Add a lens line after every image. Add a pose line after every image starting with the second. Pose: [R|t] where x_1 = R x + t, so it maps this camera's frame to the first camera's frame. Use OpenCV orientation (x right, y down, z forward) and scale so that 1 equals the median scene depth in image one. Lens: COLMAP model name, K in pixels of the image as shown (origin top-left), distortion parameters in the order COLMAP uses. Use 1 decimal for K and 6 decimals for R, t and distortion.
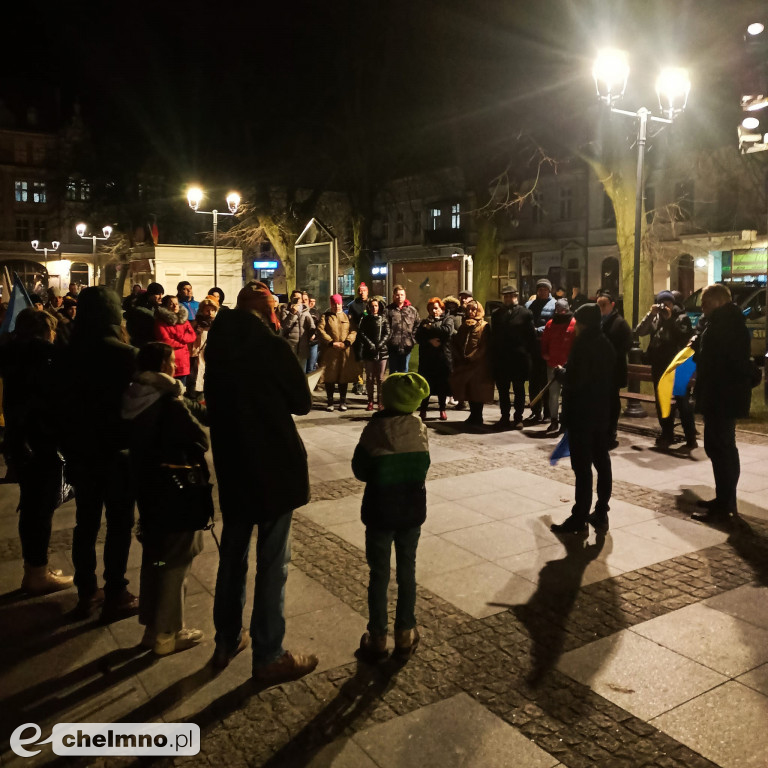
lens RADIAL K [[753.4, 0, 382.2], [0, 753.4, 375.6], [0, 0, 1]] dist [0.035525, 0.000000]
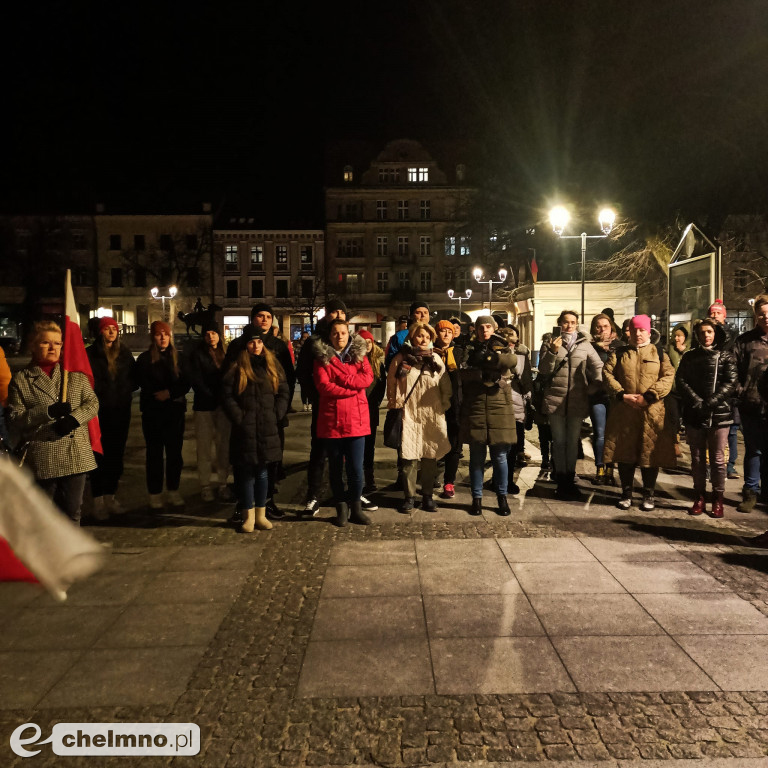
lens RADIAL K [[753.4, 0, 386.3], [0, 753.4, 390.9], [0, 0, 1]] dist [0.035525, 0.000000]
pose [[0.842666, 0.023080, -0.537942, 0.057027], [-0.047375, 0.998384, -0.031377, -0.011191], [0.536349, 0.051926, 0.842398, 0.232368]]
